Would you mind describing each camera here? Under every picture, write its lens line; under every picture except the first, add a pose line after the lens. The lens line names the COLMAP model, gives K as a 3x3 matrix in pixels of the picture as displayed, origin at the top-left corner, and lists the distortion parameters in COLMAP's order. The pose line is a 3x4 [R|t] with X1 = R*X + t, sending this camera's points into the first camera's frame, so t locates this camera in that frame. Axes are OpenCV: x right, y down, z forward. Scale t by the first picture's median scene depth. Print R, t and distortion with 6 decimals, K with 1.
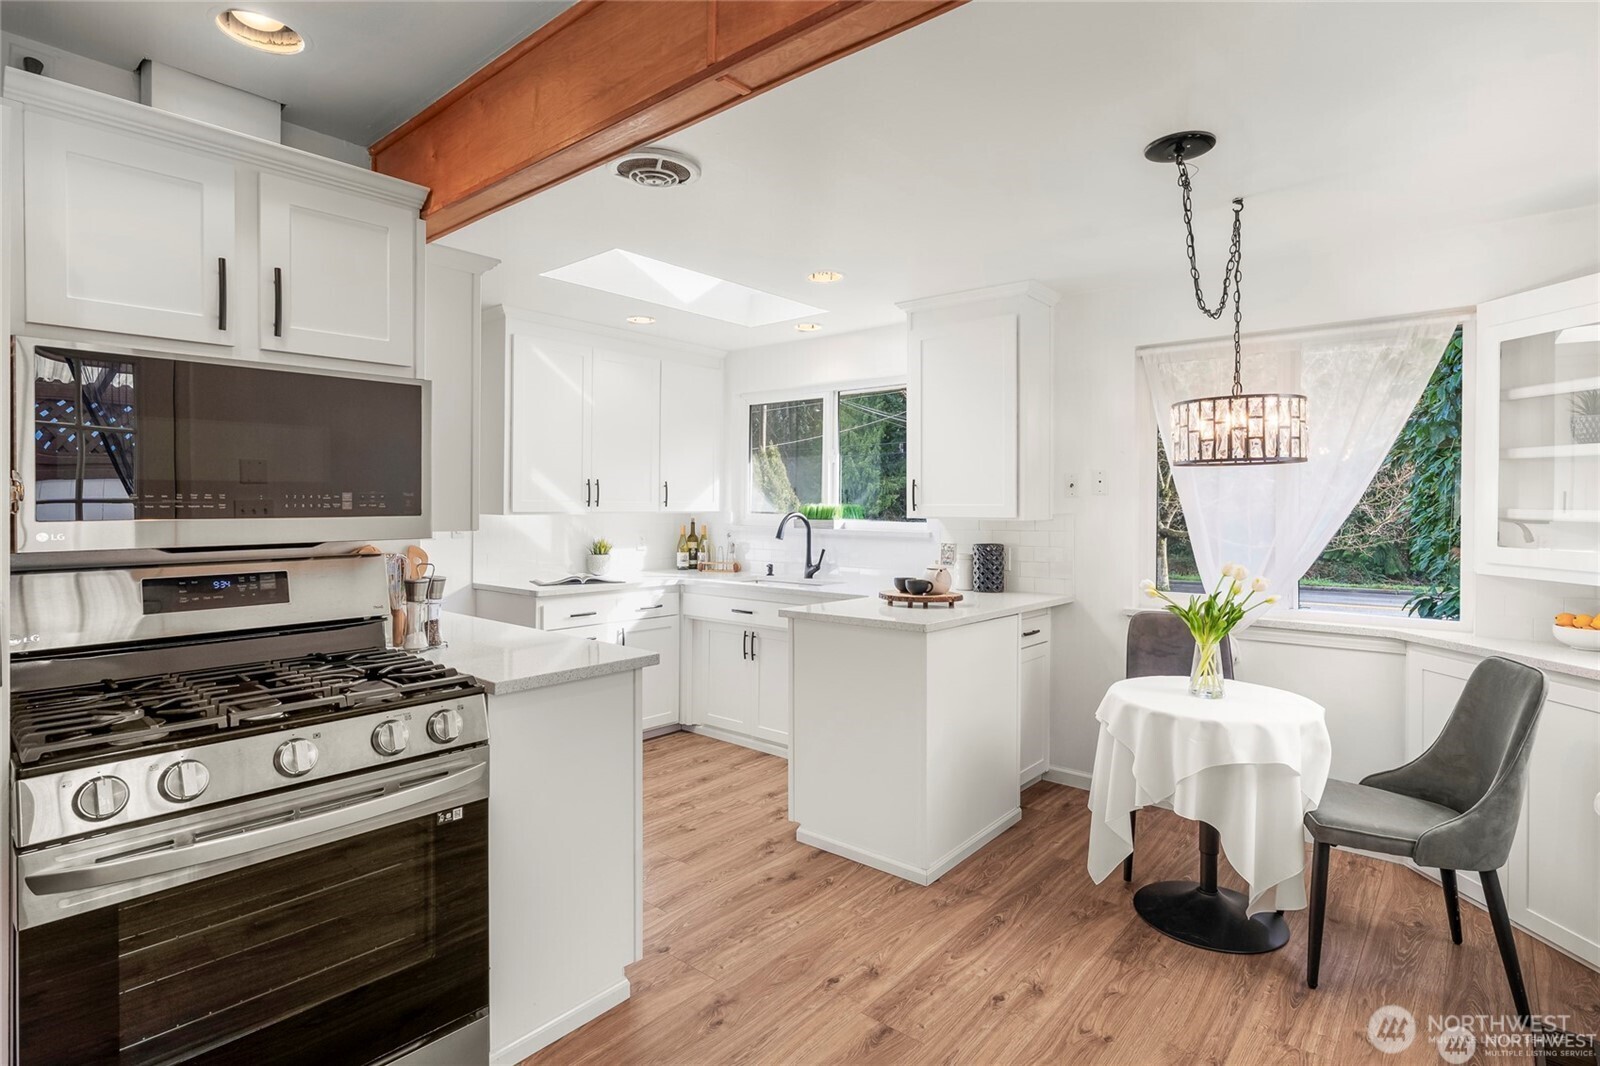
lens RADIAL K [[810.5, 0, 795.5], [0, 810.5, 509.0], [0, 0, 1]] dist [-0.008554, 0.001413]
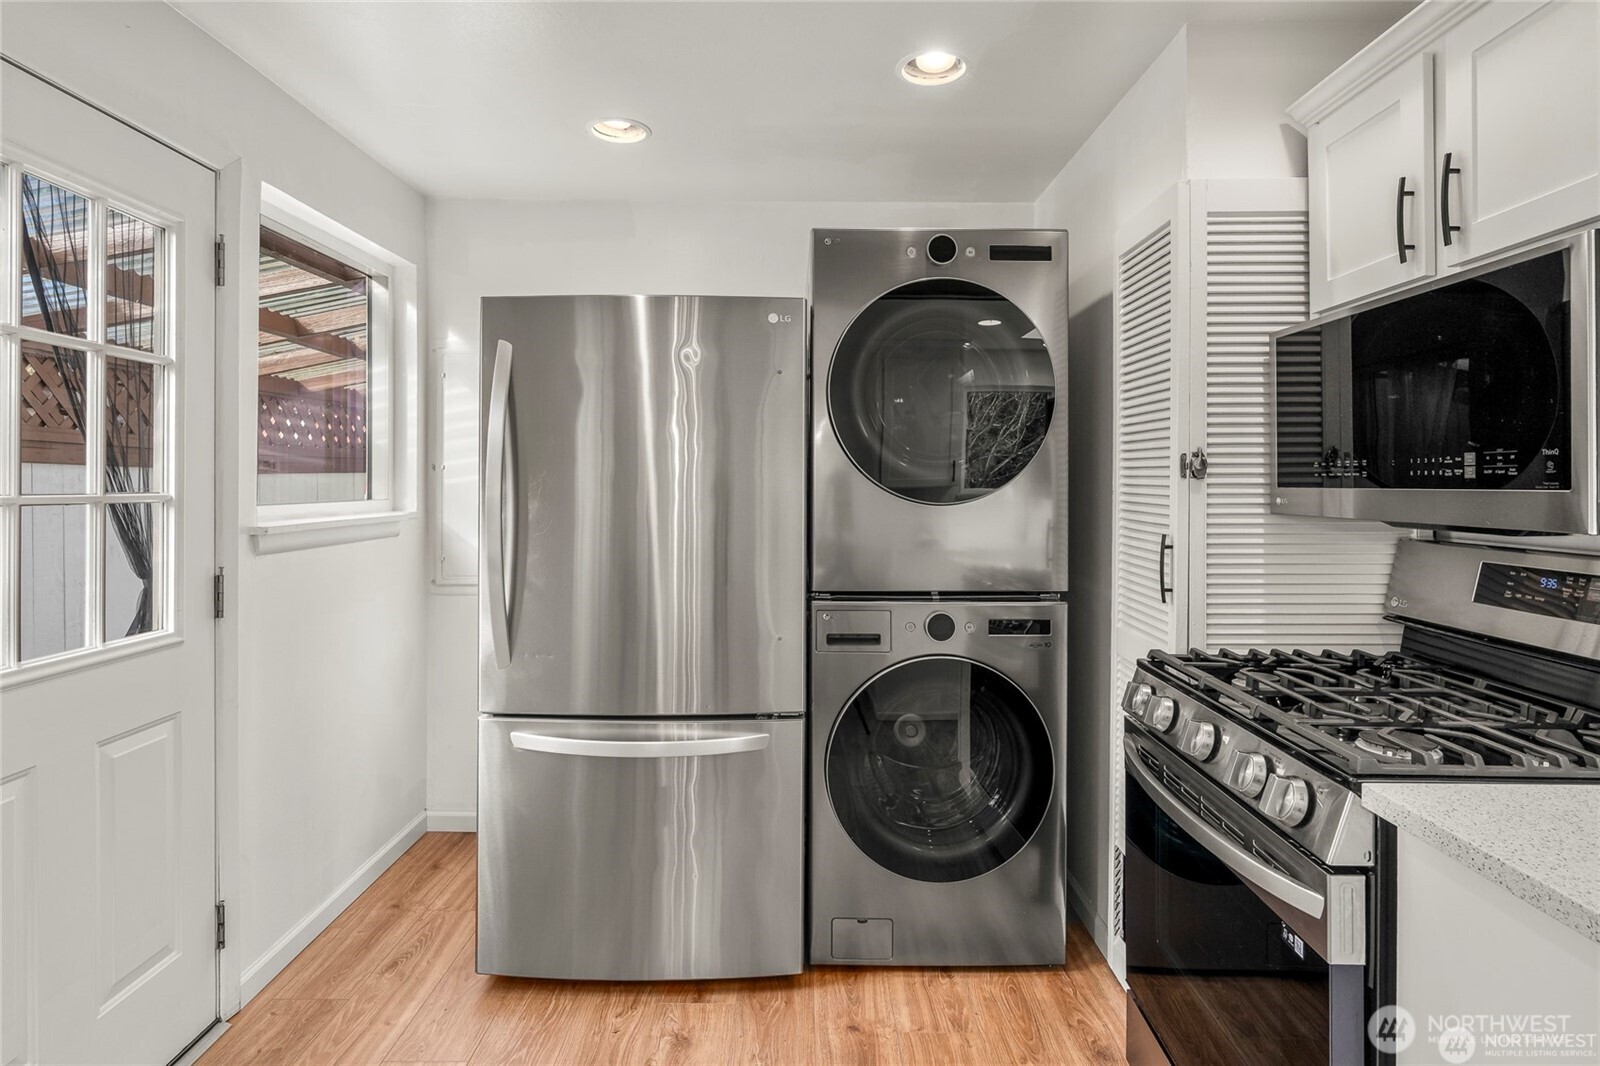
lens RADIAL K [[810.5, 0, 782.2], [0, 810.5, 482.3], [0, 0, 1]] dist [-0.008554, 0.001413]
pose [[-0.770219, -0.005445, -0.637756, 0.131588], [-0.013406, 0.999881, 0.007653, 0.002911], [0.637638, 0.014444, -0.770201, 0.516807]]
